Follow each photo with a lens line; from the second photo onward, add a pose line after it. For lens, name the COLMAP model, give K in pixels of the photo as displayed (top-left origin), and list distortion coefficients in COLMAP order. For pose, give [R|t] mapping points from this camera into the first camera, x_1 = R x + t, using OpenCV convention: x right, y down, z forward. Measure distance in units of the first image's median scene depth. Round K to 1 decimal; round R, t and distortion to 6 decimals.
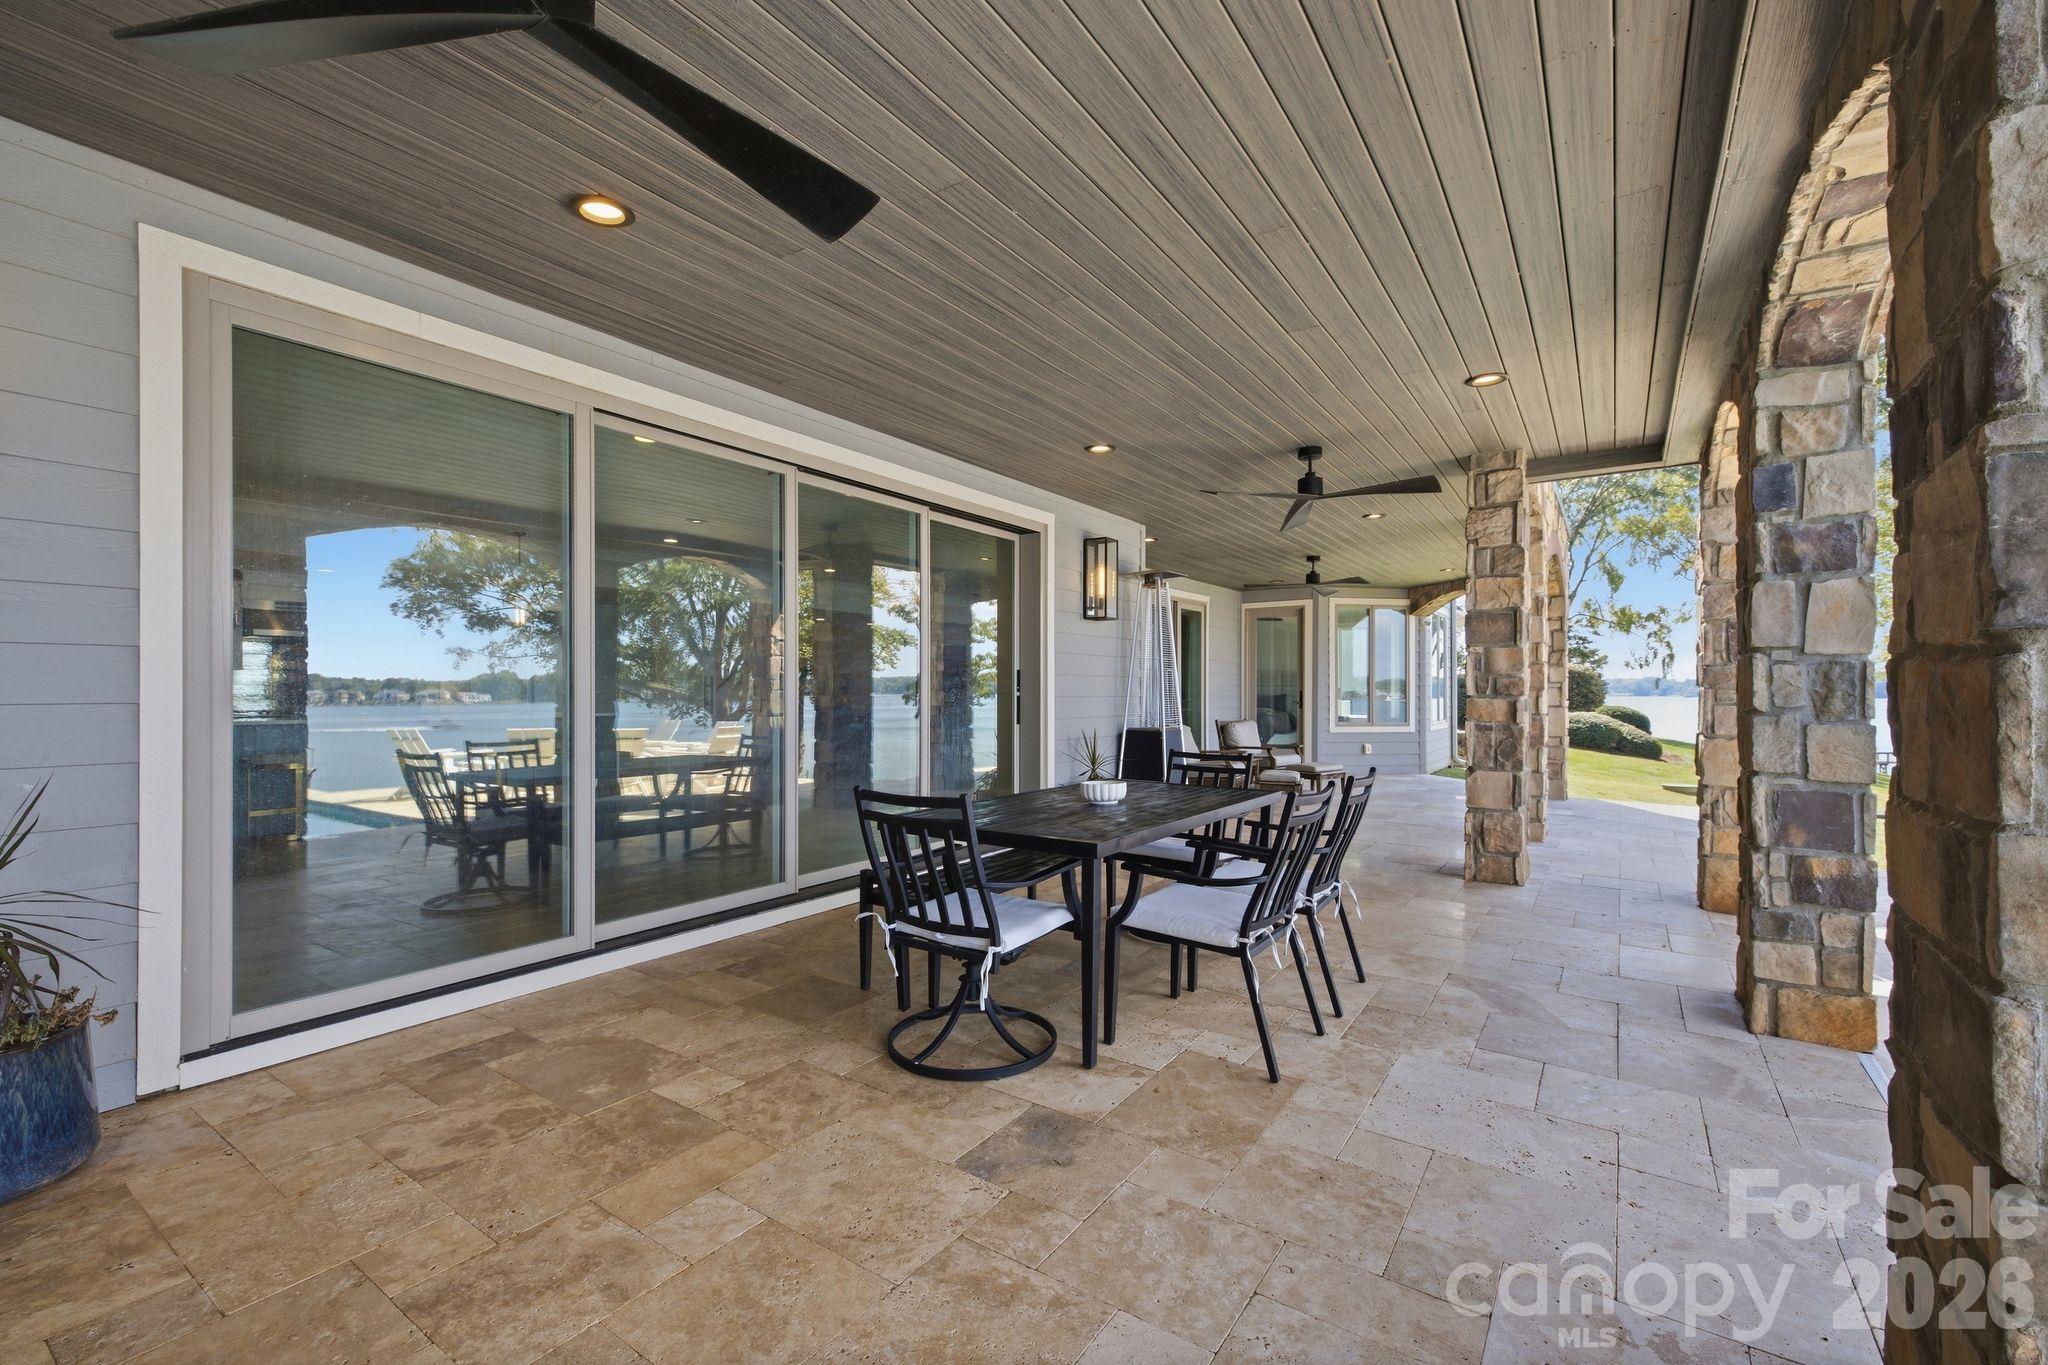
lens RADIAL K [[856.6, 0, 1037.1], [0, 856.6, 688.4], [0, 0, 1]] dist [-0.000907, 0.000194]
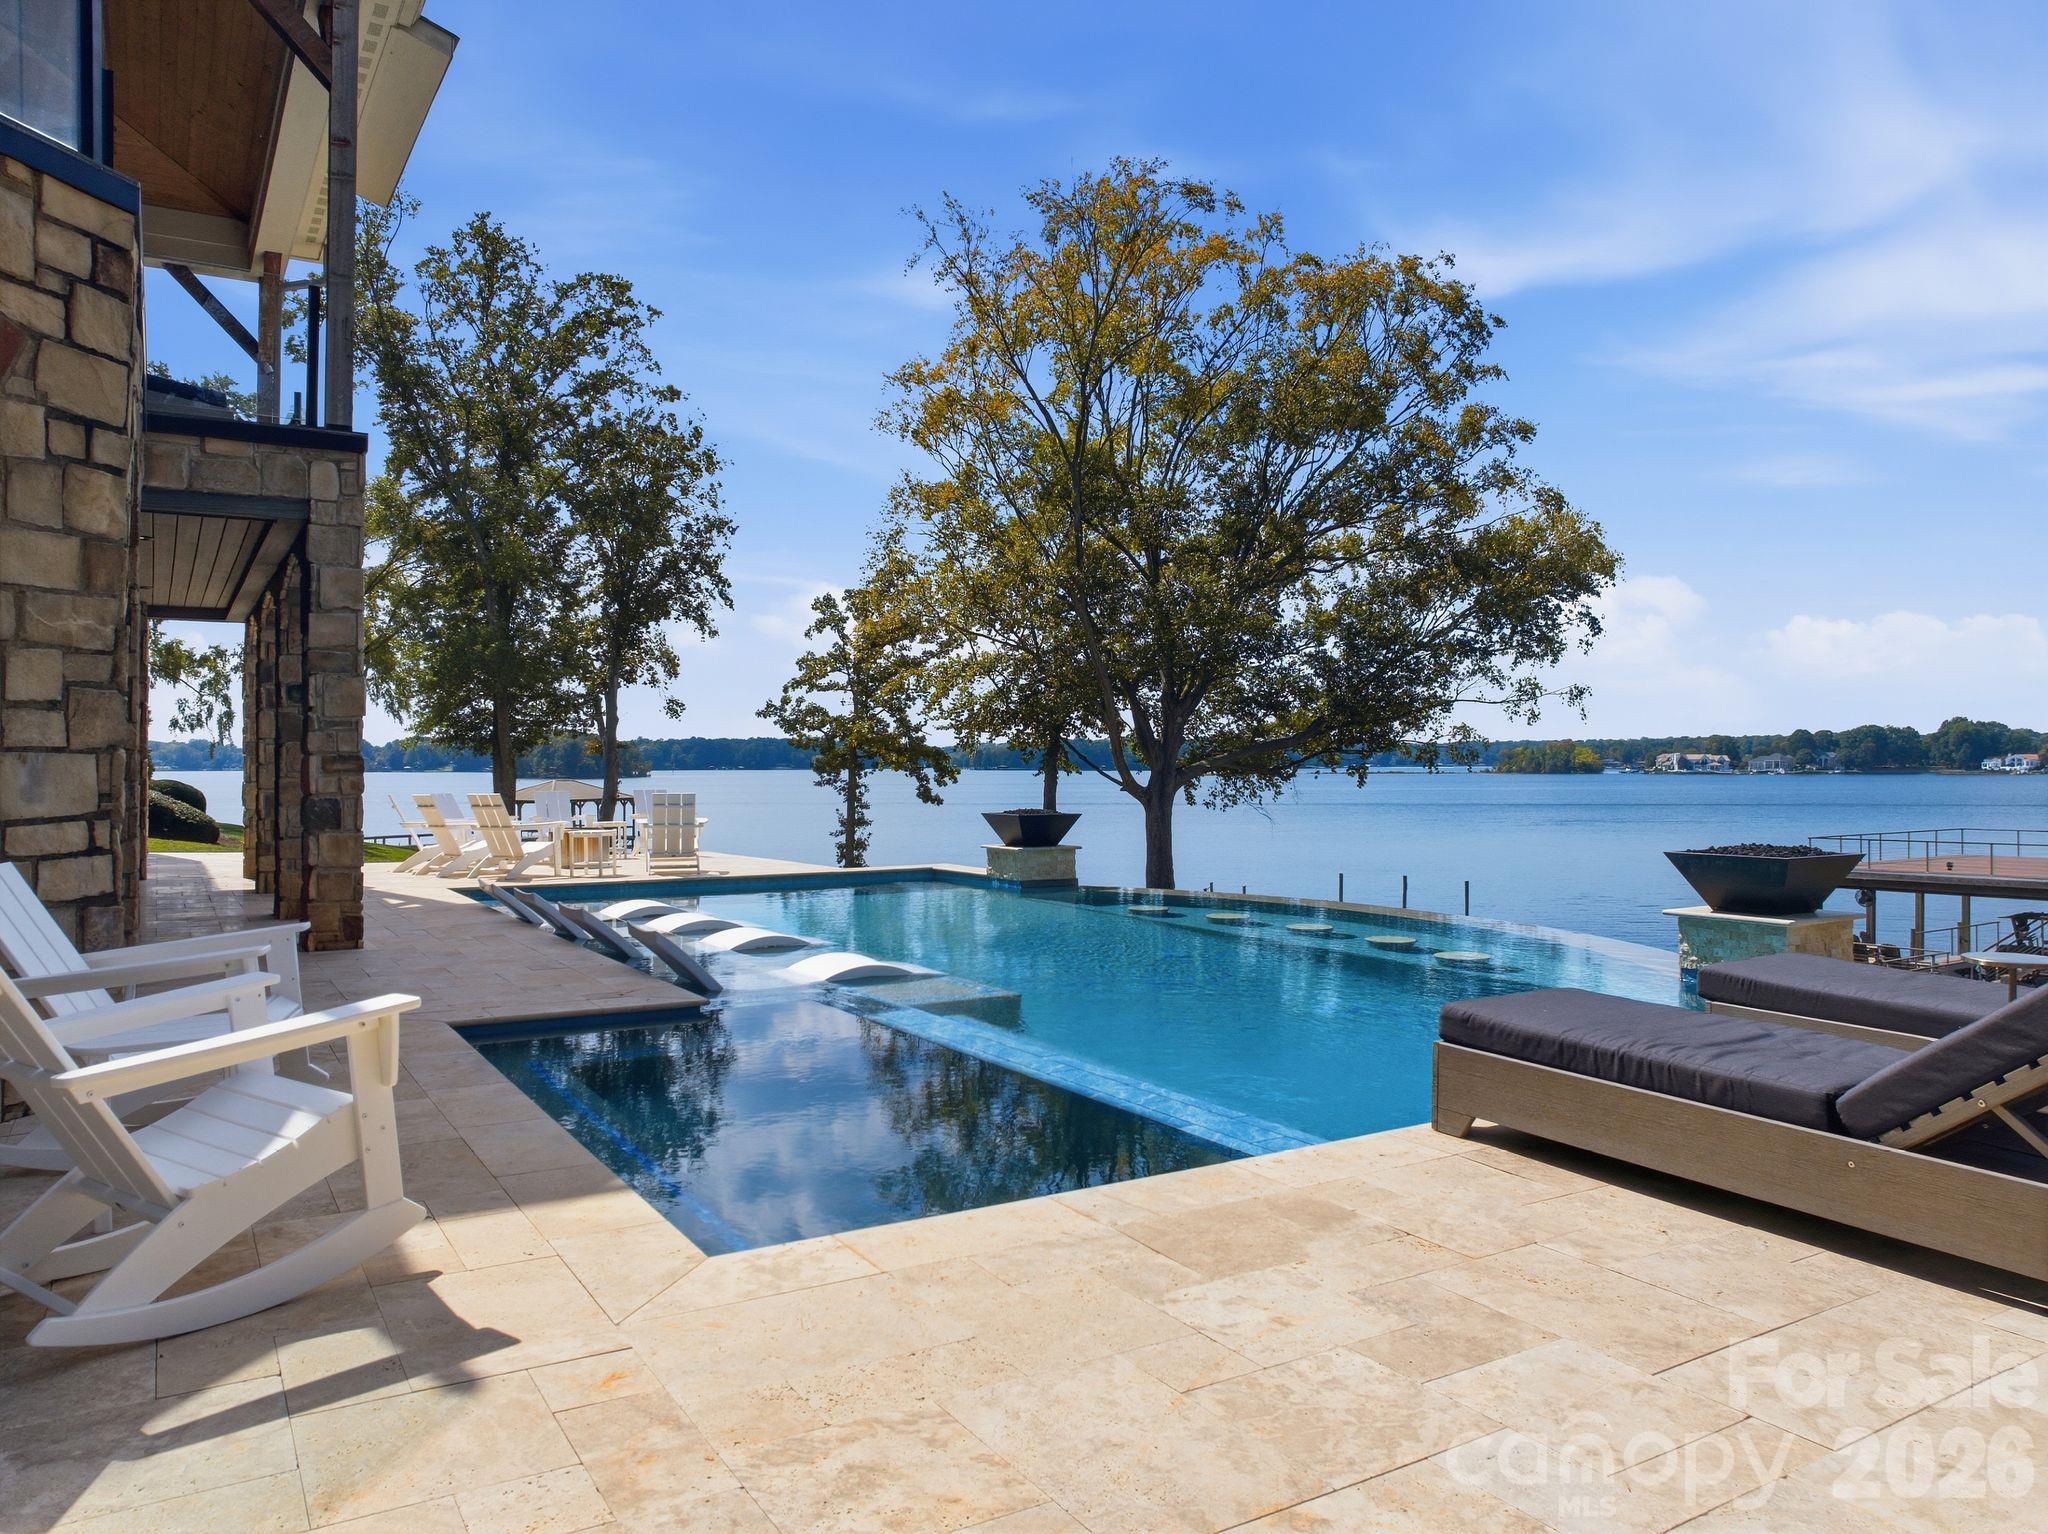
lens RADIAL K [[1426.1, 0, 1025.4], [0, 1426.1, 758.7], [0, 0, 1]] dist [-0.026953, -0.021912]
pose [[0.406547, 0.001209, 0.913629, -0.117711], [-0.002268, 0.999997, -0.000314, 0.000470], [-0.913627, -0.001945, 0.406549, -0.157541]]
